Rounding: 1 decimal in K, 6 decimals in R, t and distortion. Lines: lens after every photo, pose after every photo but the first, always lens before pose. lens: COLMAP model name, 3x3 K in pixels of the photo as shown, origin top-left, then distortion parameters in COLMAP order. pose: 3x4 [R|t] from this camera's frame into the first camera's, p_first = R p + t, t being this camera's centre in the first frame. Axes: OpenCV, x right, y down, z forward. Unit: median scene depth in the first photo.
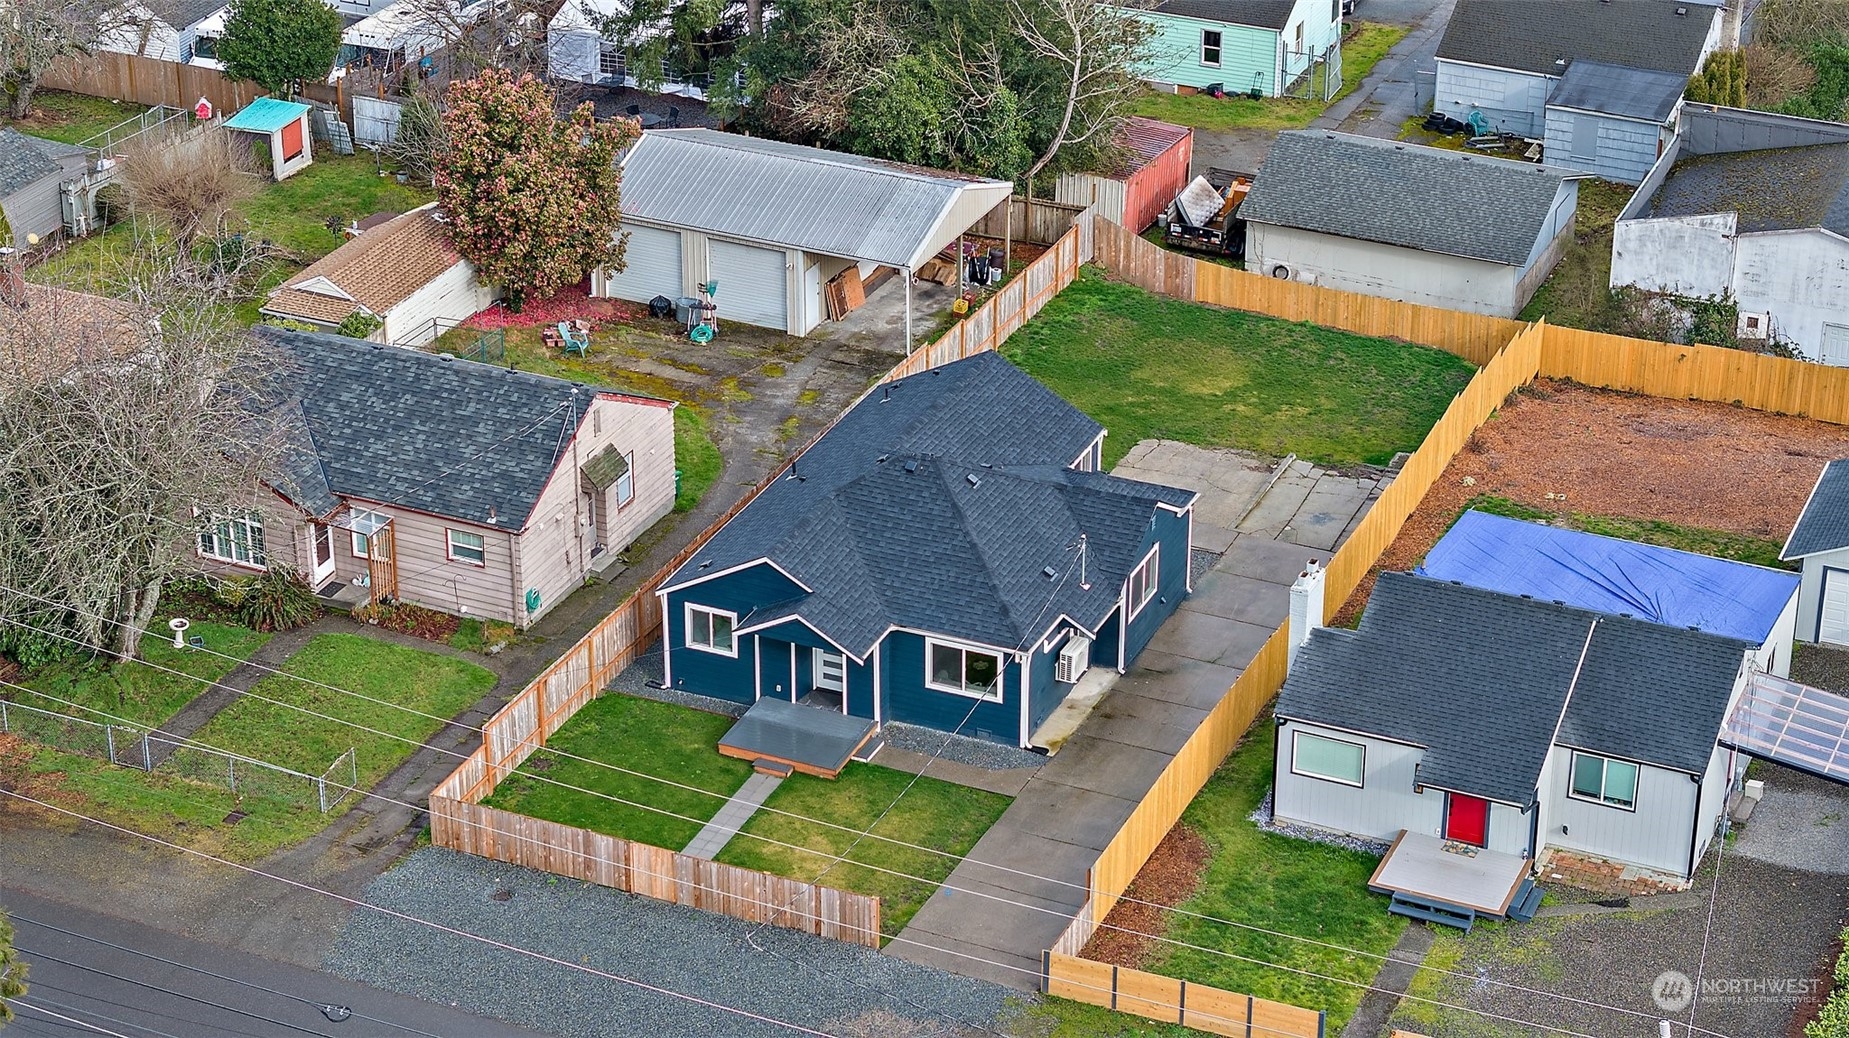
lens RADIAL K [[3575.9, 0, 866.9], [0, 3575.9, 518.1], [0, 0, 1]] dist [0.239957, -0.032696]
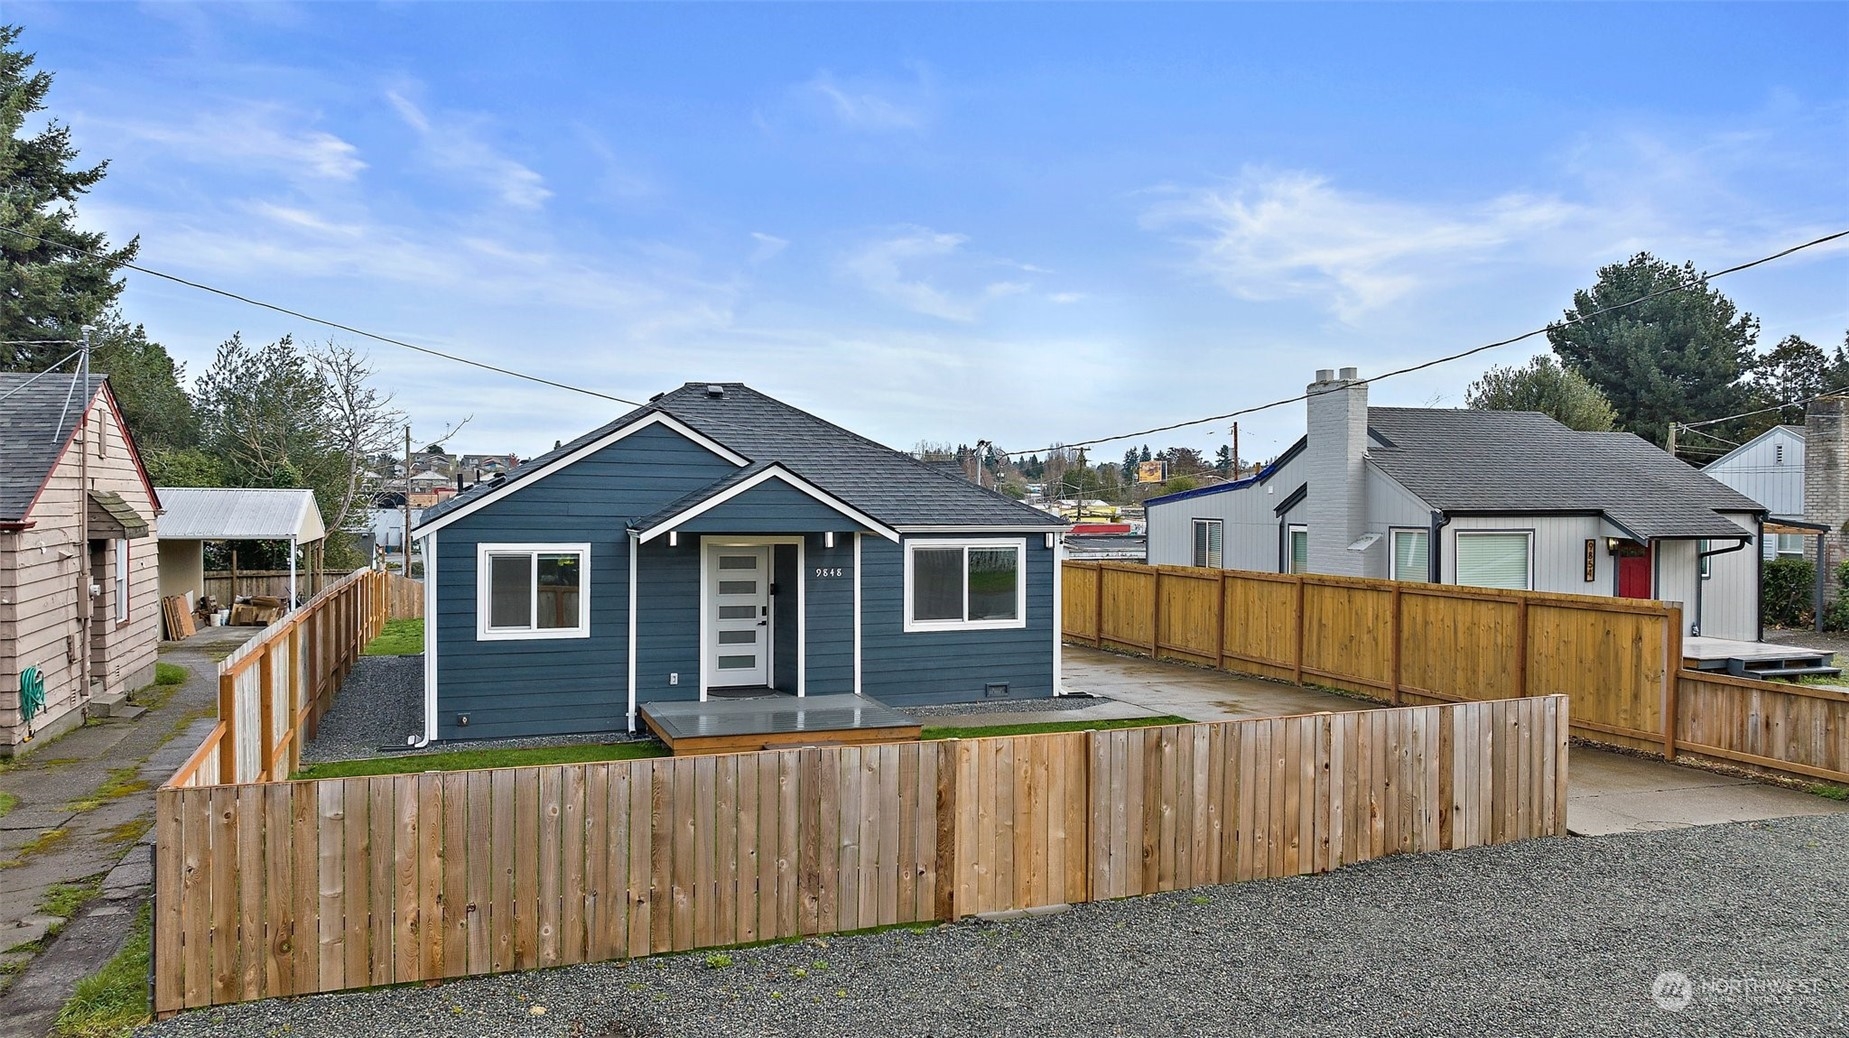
lens RADIAL K [[1318.1, 0, 928.5], [0, 1318.1, 517.7], [0, 0, 1]] dist [-0.013481, 0.001090]
pose [[0.705439, -0.002575, 0.708766, -0.126618], [0.308071, 0.901705, -0.303349, 0.088920], [-0.638316, 0.432345, 0.636891, 0.753571]]
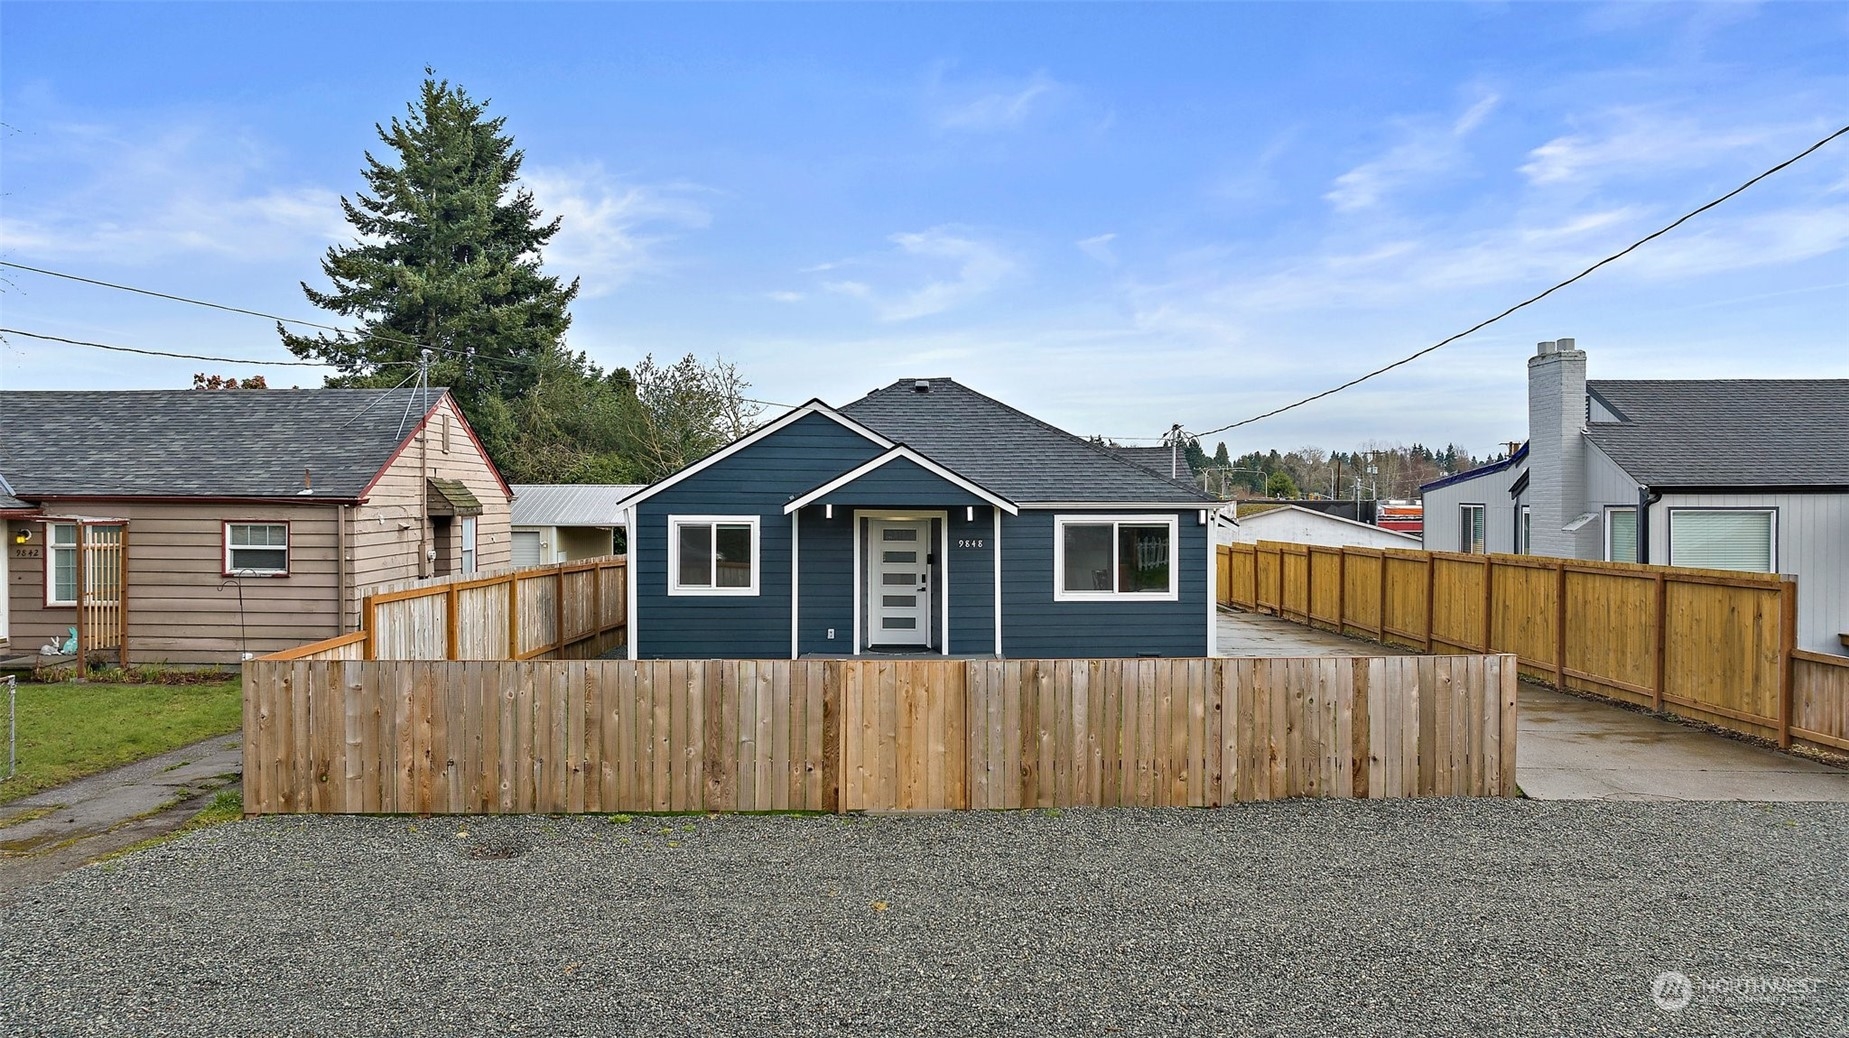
lens RADIAL K [[1296.6, 0, 924.5], [0, 1296.6, 519.0], [0, 0, 1]] dist [-0.010547, -0.002297]
pose [[0.902385, -0.001492, 0.430928, -0.097859], [0.188014, 0.901161, -0.390589, 0.109913], [-0.387753, 0.433482, 0.813475, 0.719940]]
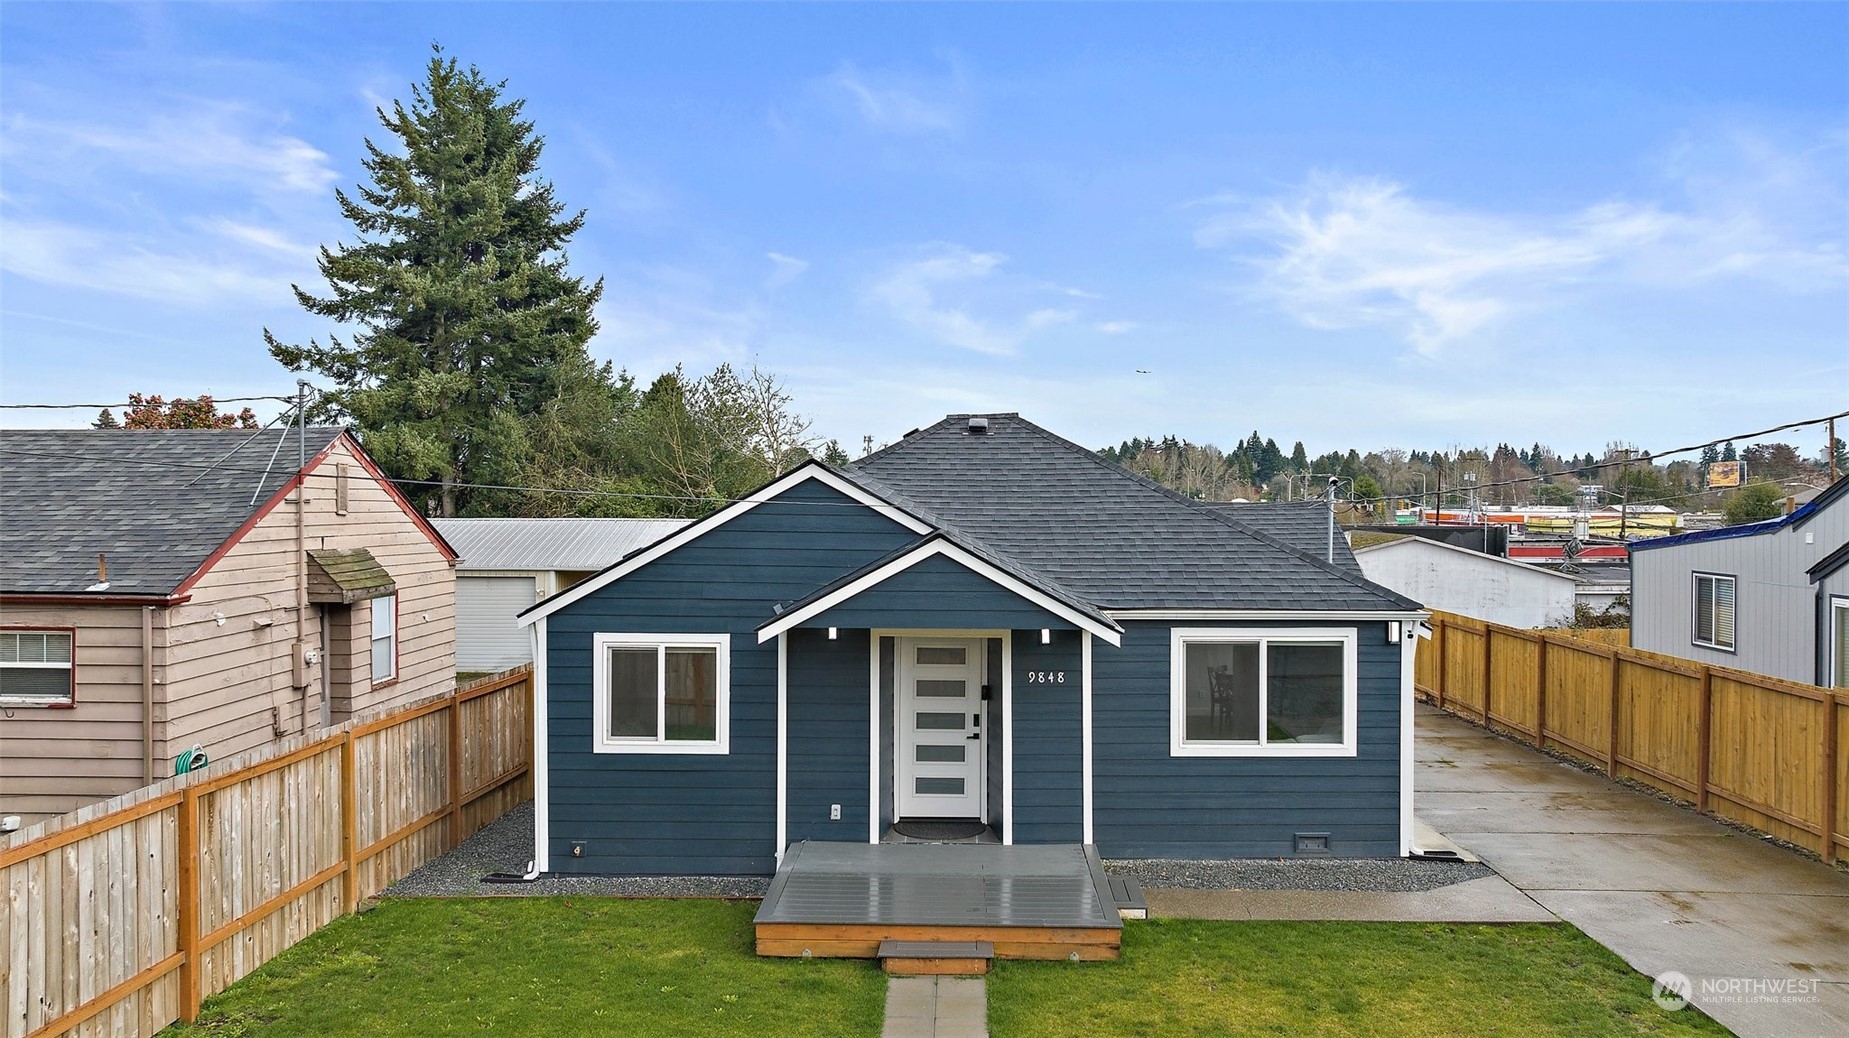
lens RADIAL K [[1303.5, 0, 939.7], [0, 1303.5, 519.6], [0, 0, 1]] dist [-0.012549, -0.001976]
pose [[0.919779, -0.000479, 0.392436, -0.066406], [0.169951, 0.901848, -0.397225, 0.071707], [-0.353727, 0.432054, 0.829582, 0.769736]]
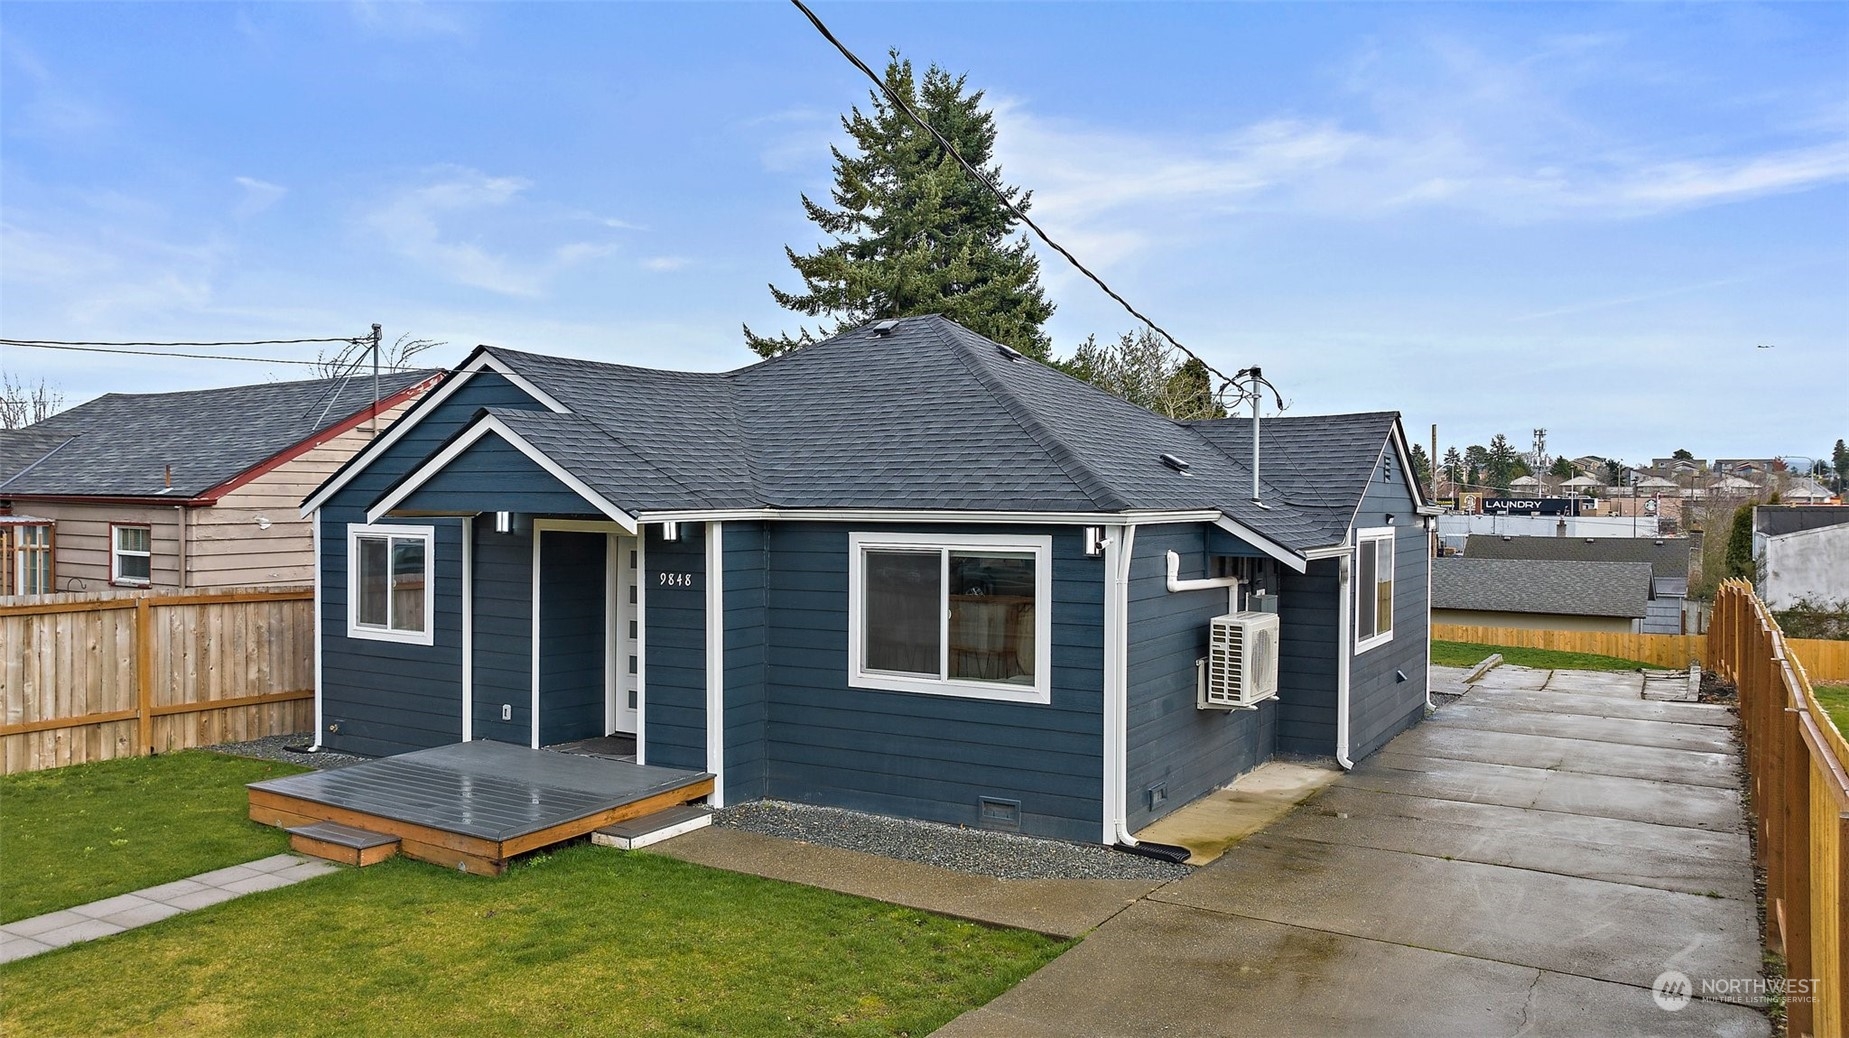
lens RADIAL K [[1305.0, 0, 924.5], [0, 1305.0, 519.0], [0, 0, 1]] dist [-0.003647, -0.001640]
pose [[0.993369, 0.011486, -0.114395, 0.035360], [-0.059877, 0.901093, -0.429472, 0.079928], [0.098147, 0.433474, 0.895806, 0.777675]]
